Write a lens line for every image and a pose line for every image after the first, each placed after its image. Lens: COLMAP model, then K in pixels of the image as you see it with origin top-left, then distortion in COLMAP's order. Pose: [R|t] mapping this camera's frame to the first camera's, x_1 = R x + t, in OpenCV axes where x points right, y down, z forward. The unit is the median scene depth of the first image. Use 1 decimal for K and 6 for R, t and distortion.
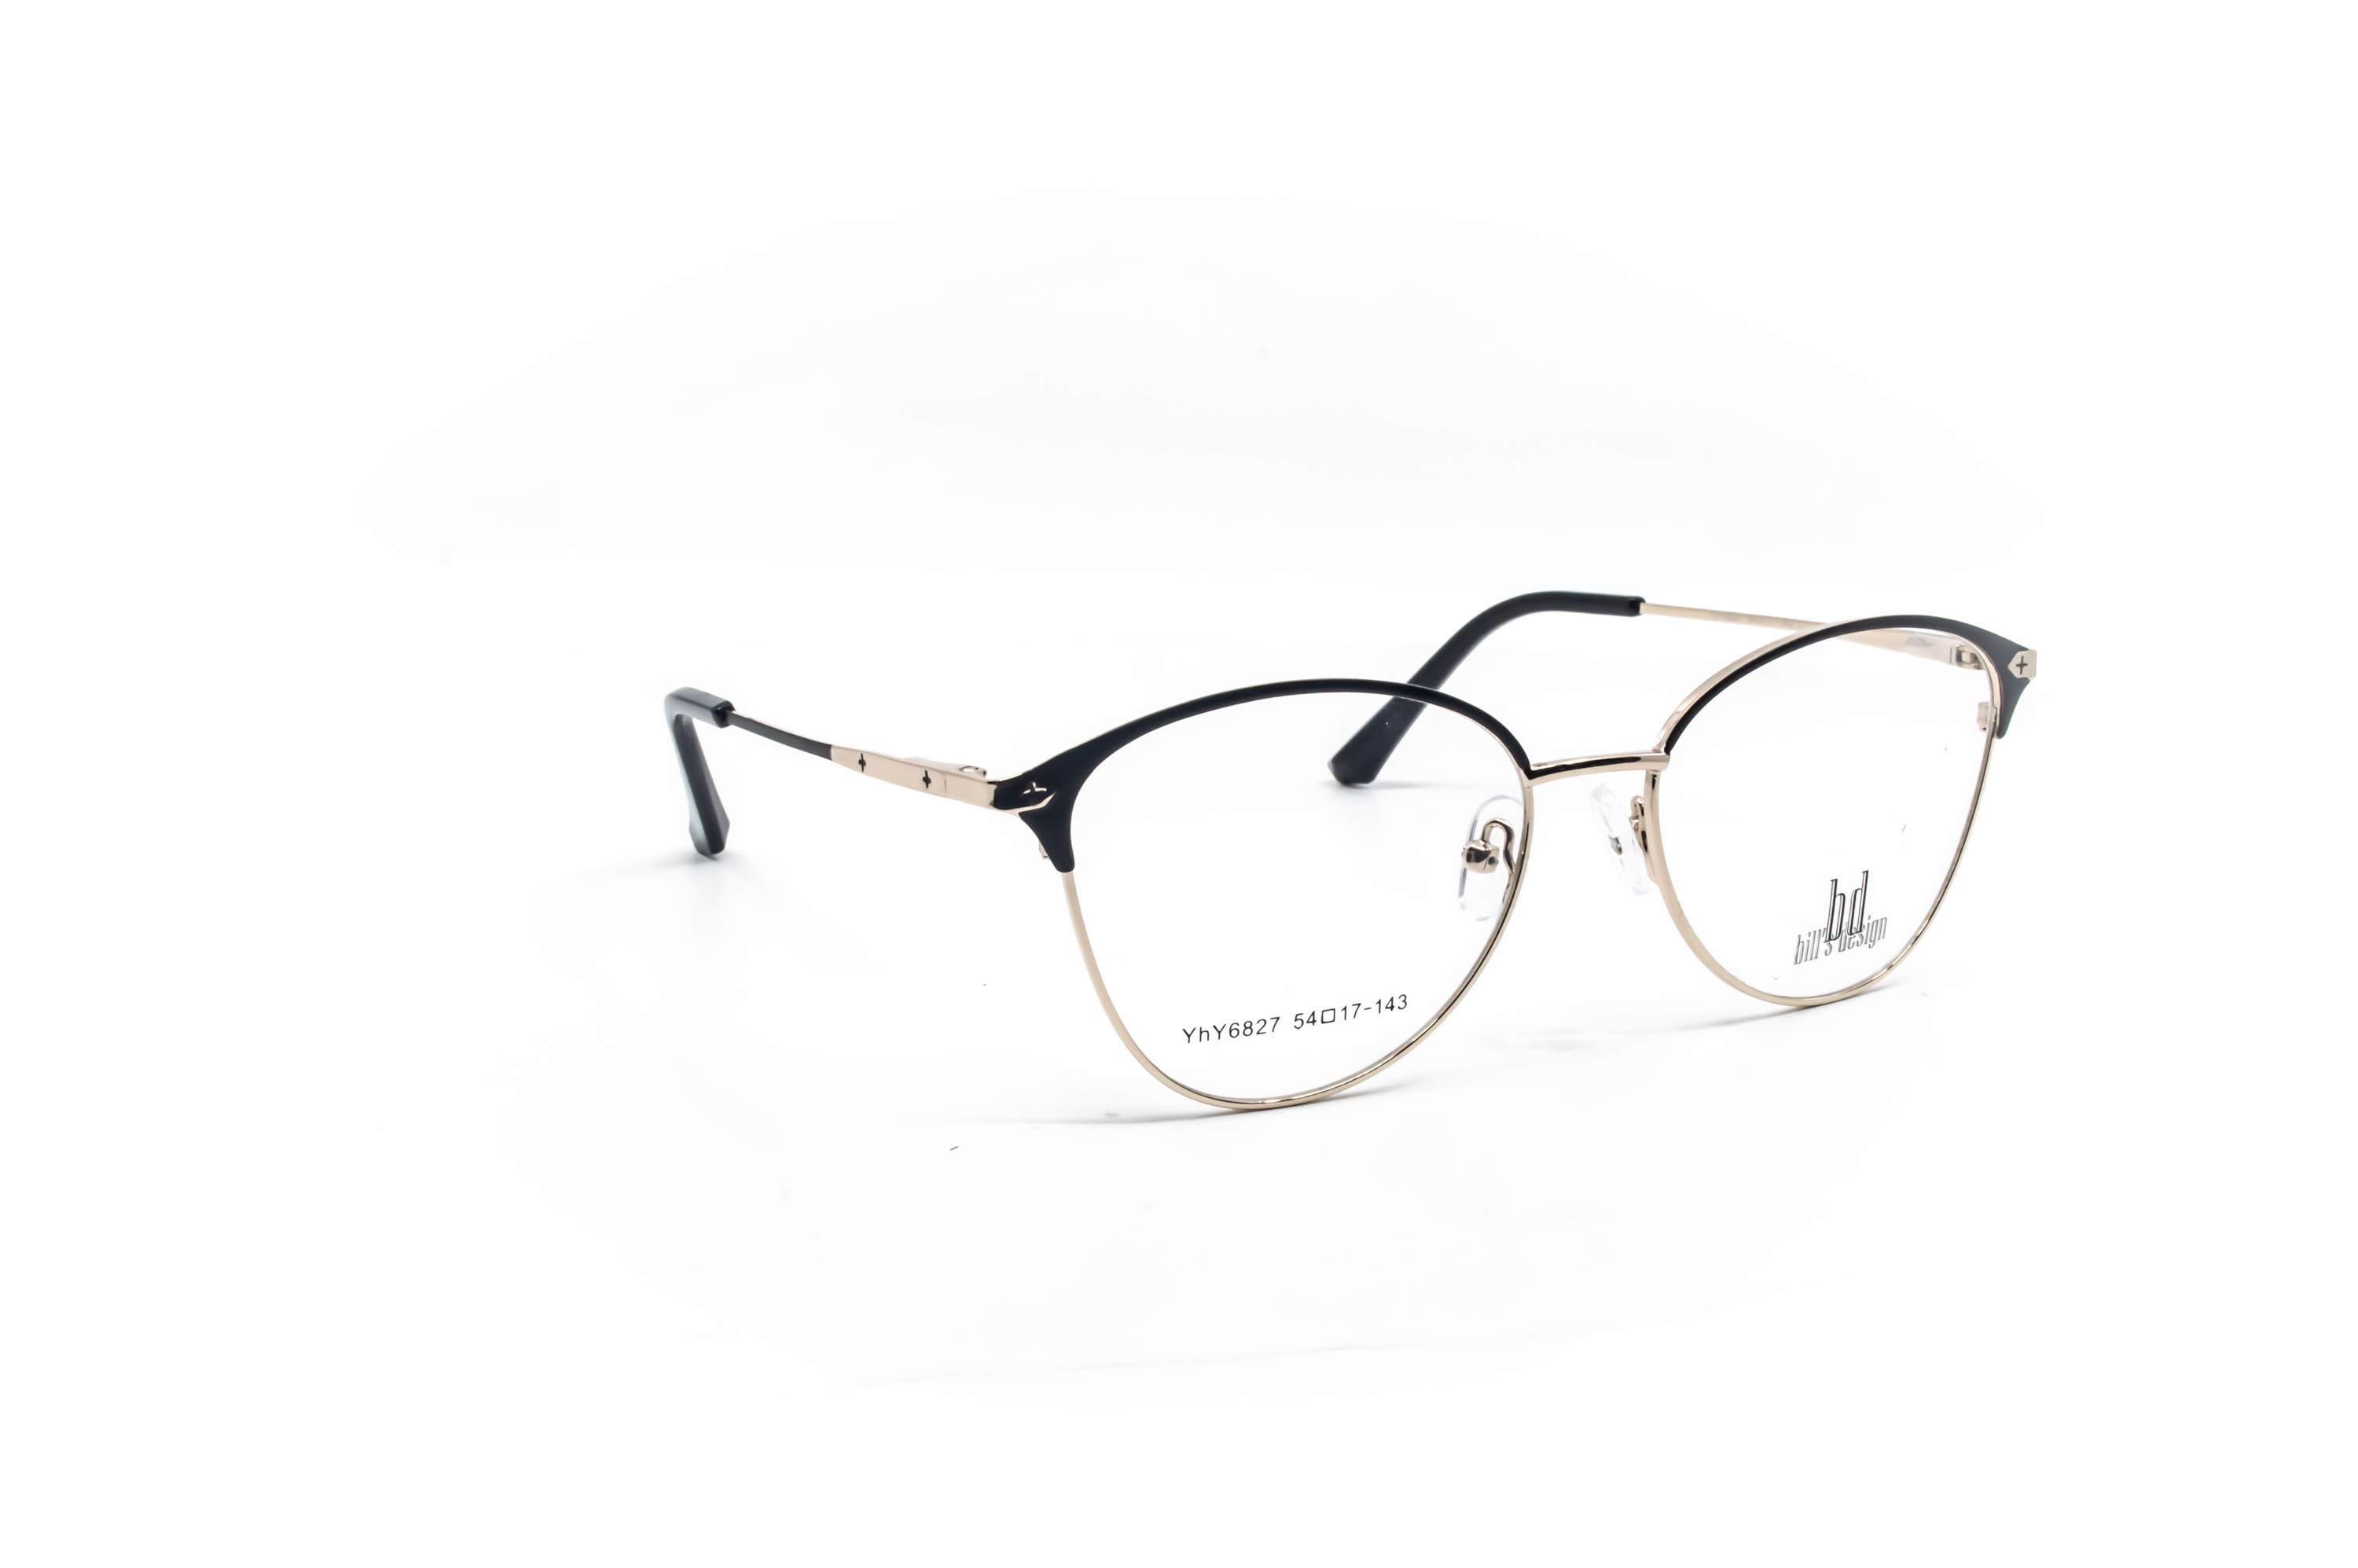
lens RADIAL K [[3010.5, 0, 1198.9], [0, 3010.5, 780.8], [0, 0, 1]] dist [-0.071904, 0.000000]
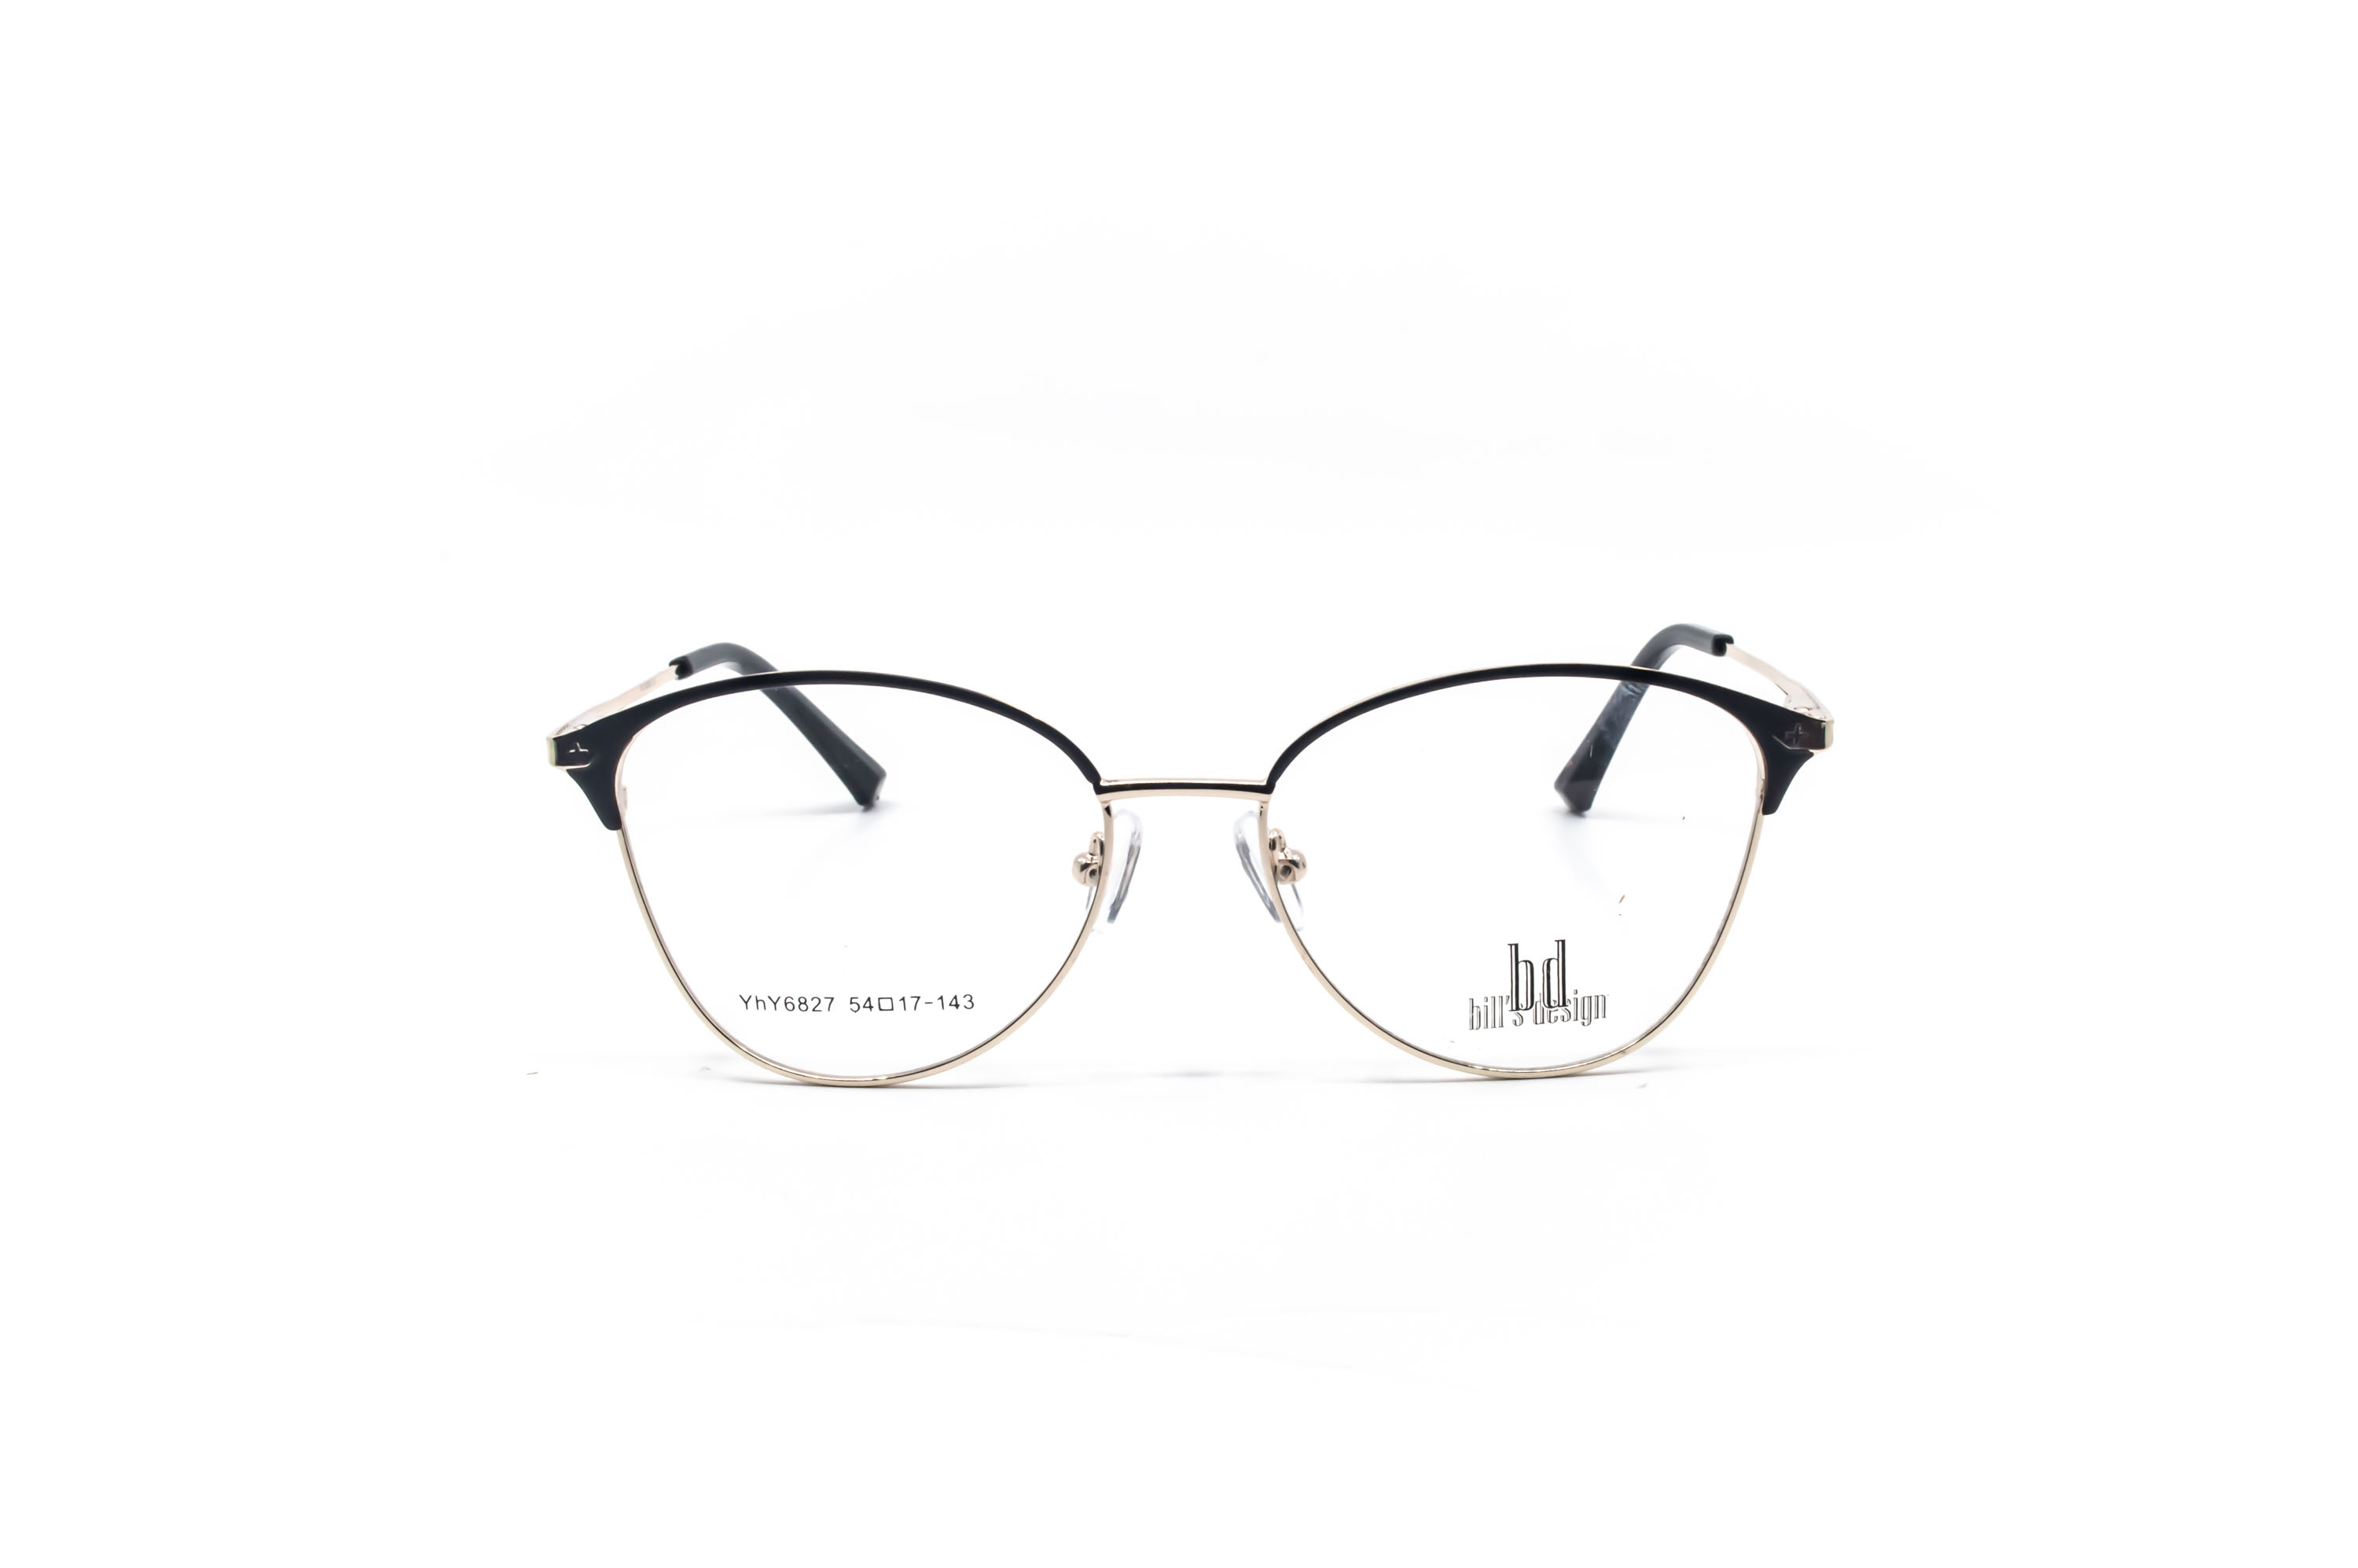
lens RADIAL K [[3010.5, 0, 1178.7], [0, 3010.5, 781.2], [0, 0, 1]] dist [-0.071904, 0.000000]
pose [[0.872528, 0.119795, -0.473650, 0.580923], [-0.098459, 0.992697, 0.069696, -0.074020], [0.478540, -0.014177, 0.877951, 0.157673]]
